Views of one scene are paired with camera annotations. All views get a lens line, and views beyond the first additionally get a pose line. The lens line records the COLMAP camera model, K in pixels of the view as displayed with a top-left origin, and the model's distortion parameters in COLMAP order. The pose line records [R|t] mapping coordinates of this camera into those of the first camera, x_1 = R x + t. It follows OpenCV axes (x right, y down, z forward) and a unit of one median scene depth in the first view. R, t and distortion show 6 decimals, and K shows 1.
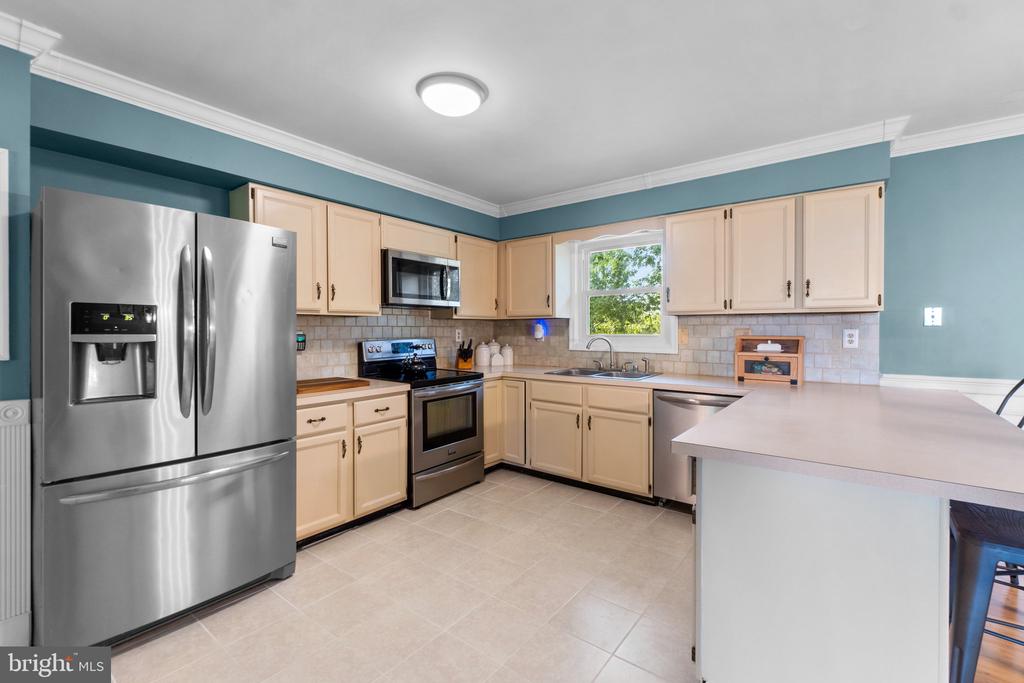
lens RADIAL K [[447.3, 0, 505.9], [0, 447.3, 329.8], [0, 0, 1]] dist [-0.000296, 0.000085]
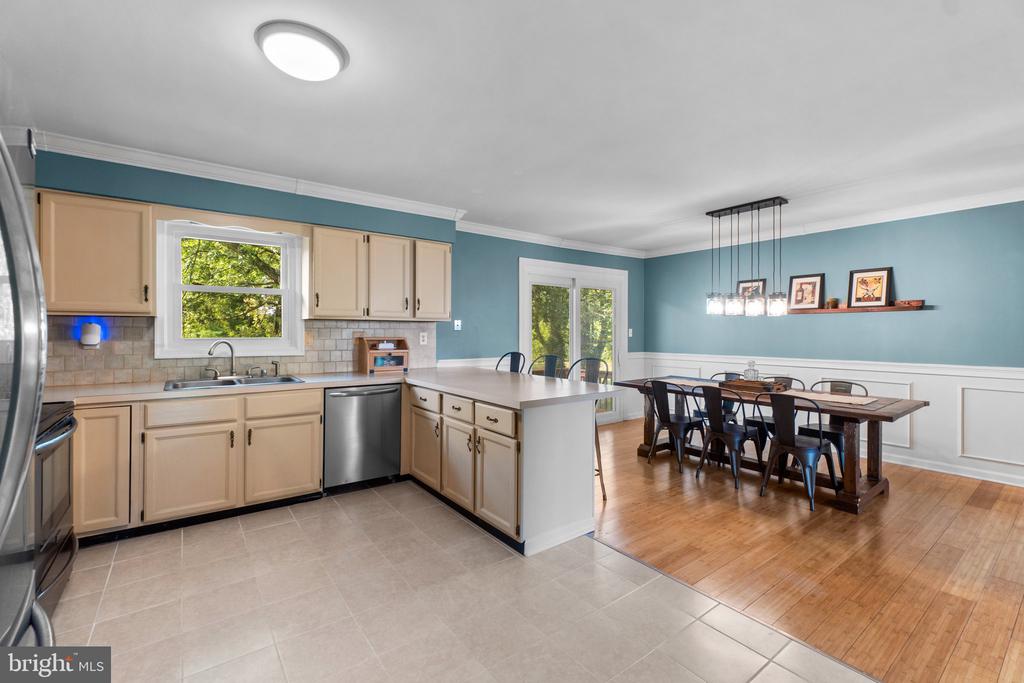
lens RADIAL K [[447.3, 0, 505.9], [0, 447.3, 329.8], [0, 0, 1]] dist [-0.000296, 0.000085]
pose [[0.275731, 0.003716, 0.961228, -0.571654], [-0.005621, 0.999982, -0.002254, -0.007449], [-0.961218, -0.004782, 0.275747, 0.286320]]
